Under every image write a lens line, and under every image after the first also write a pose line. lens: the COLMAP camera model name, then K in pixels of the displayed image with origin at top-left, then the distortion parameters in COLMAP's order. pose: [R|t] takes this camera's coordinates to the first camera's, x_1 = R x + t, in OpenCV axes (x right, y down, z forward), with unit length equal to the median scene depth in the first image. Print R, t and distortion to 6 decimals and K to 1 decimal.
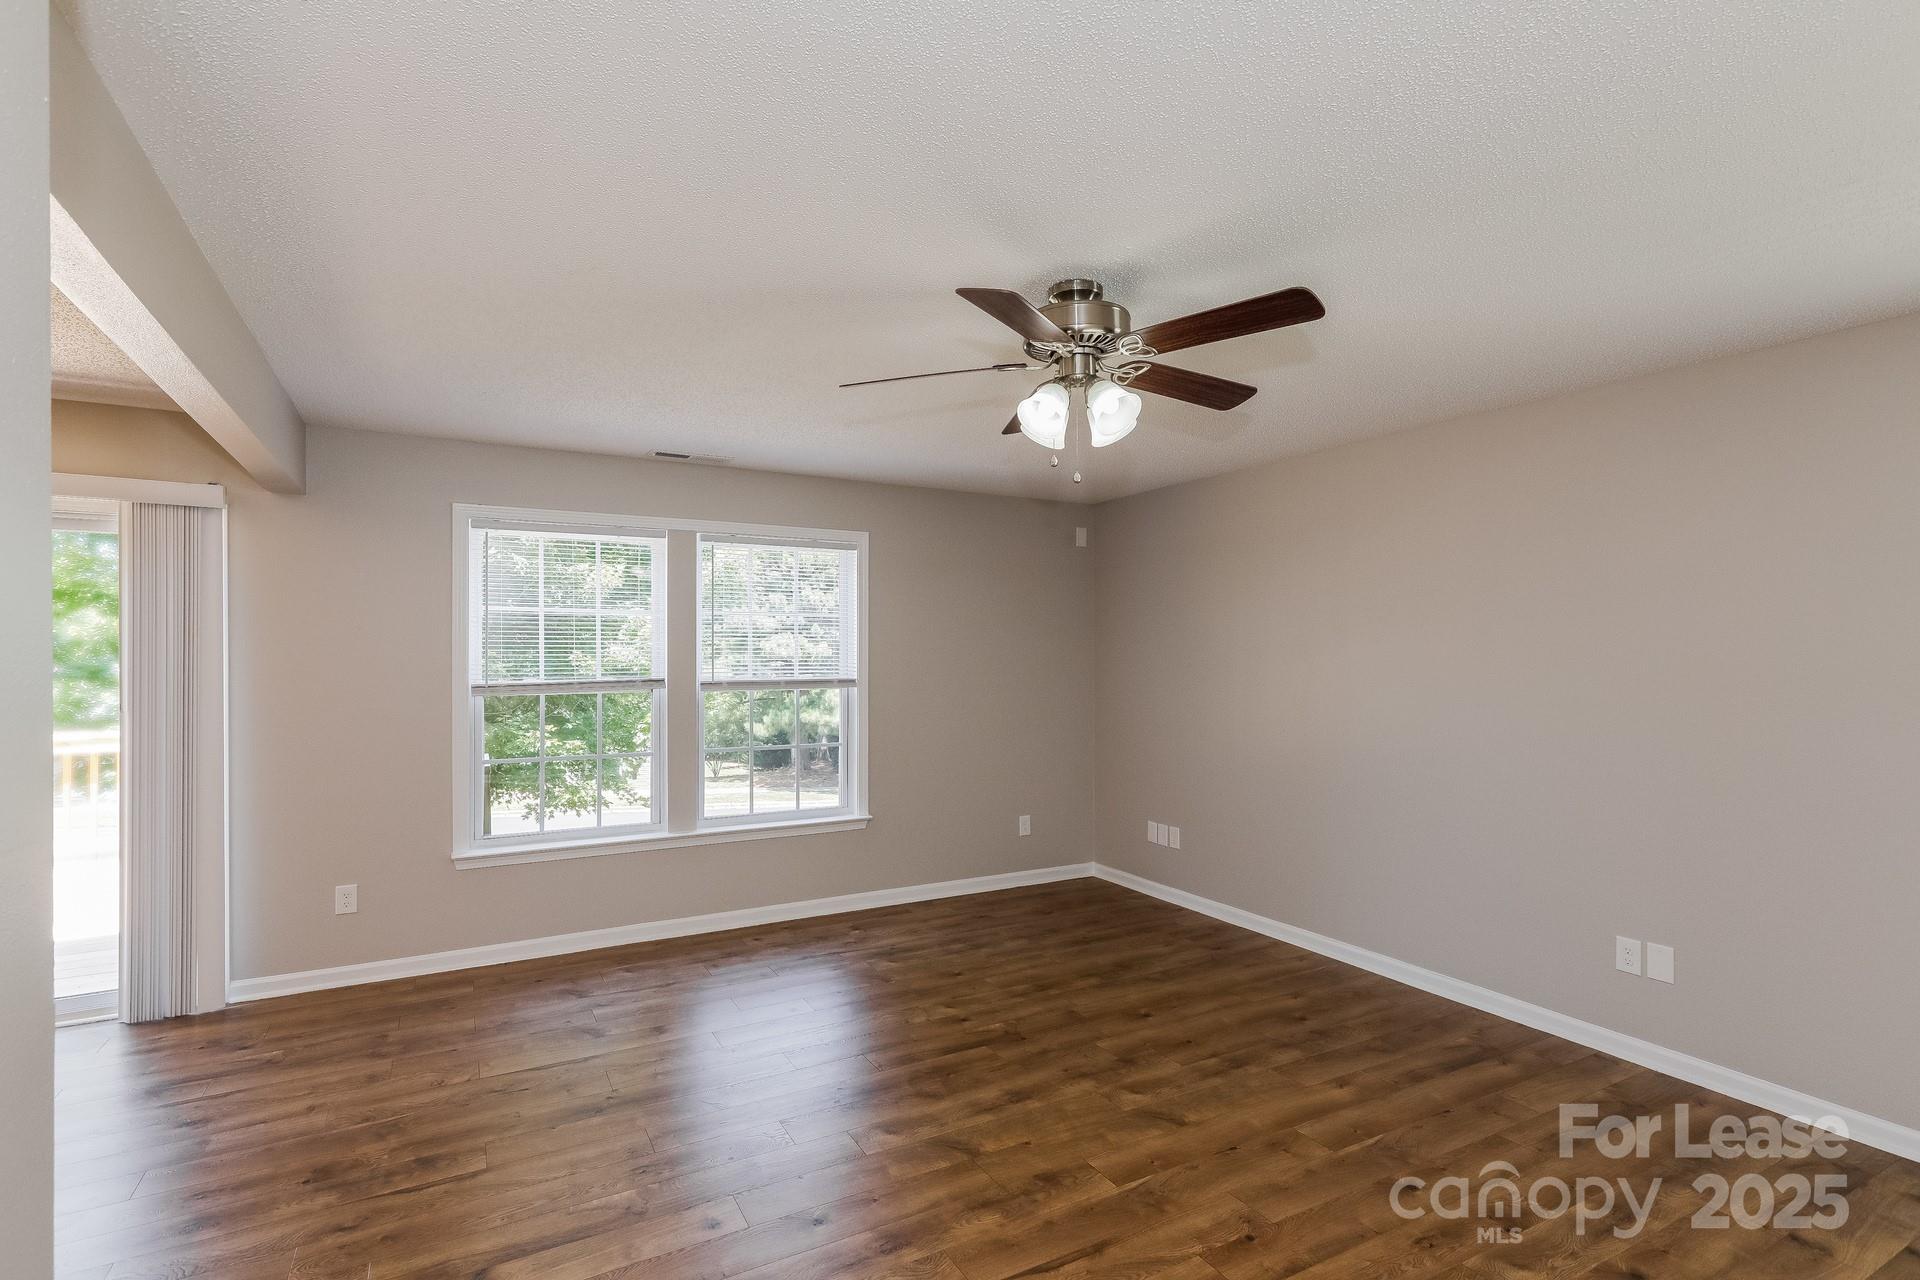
lens RADIAL K [[916.0, 0, 959.9], [0, 916.0, 669.1], [0, 0, 1]] dist [0.002924, 0.000446]
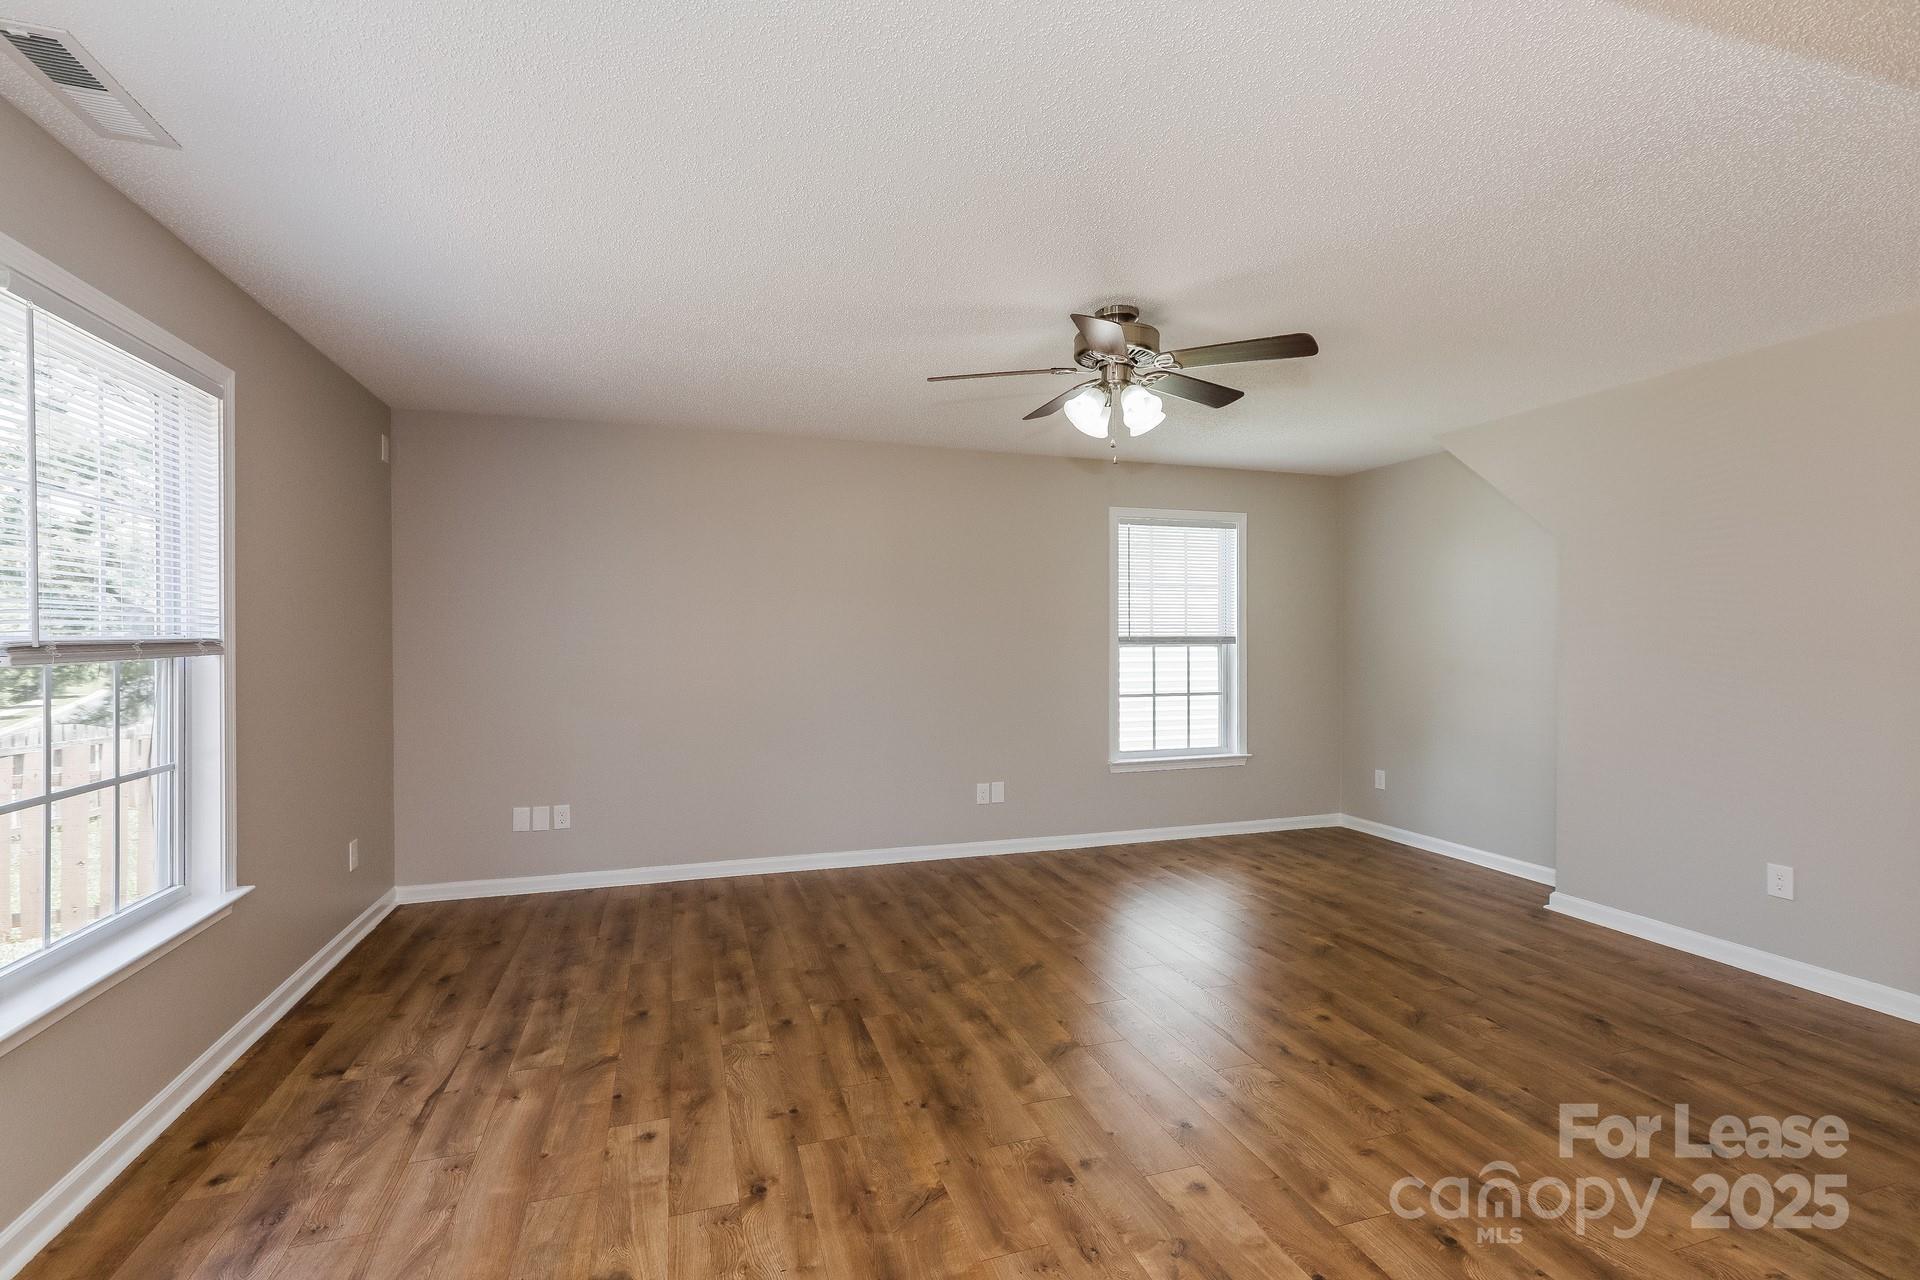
lens RADIAL K [[864.5, 0, 949.8], [0, 864.5, 632.5], [0, 0, 1]] dist [0.004647, 0.000219]
pose [[0.192044, -0.000635, 0.981386, -0.789783], [0.012339, 0.999922, -0.001768, 0.014615], [-0.981309, 0.012449, 0.192037, 0.697172]]
